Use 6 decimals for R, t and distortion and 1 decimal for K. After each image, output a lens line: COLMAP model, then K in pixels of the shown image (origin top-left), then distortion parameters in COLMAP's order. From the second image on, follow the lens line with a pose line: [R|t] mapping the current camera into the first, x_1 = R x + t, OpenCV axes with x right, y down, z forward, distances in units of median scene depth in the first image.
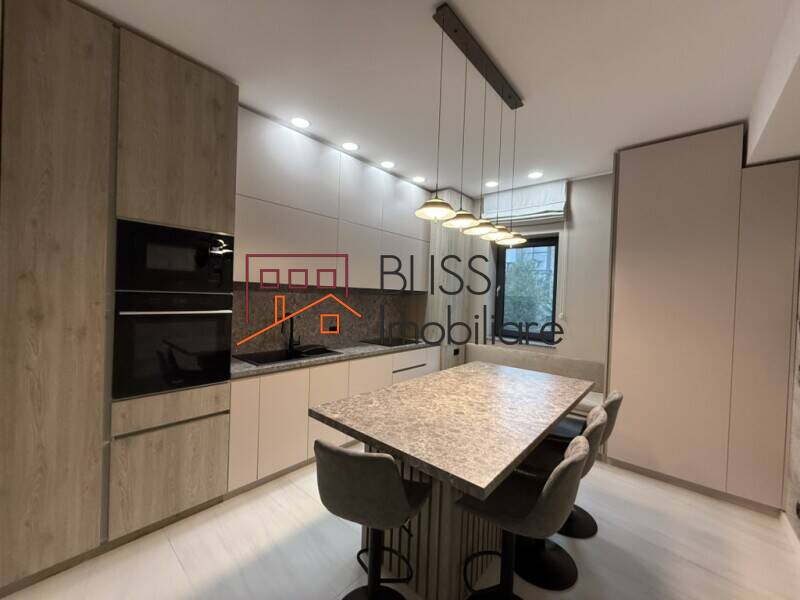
lens RADIAL K [[317.8, 0, 397.1], [0, 317.8, 297.9], [0, 0, 1]] dist [0.001231, -0.000021]
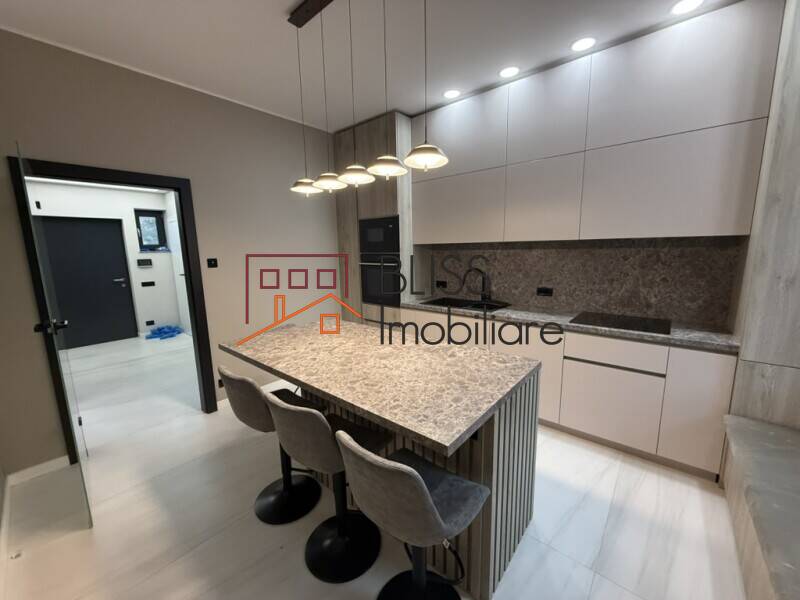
lens RADIAL K [[317.8, 0, 403.0], [0, 317.8, 298.4], [0, 0, 1]] dist [0.001231, -0.000021]
pose [[0.031012, 0.129328, -0.991117, 0.992181], [0.004179, 0.991568, 0.129518, 0.003869], [0.999510, -0.008159, 0.030210, 0.766584]]
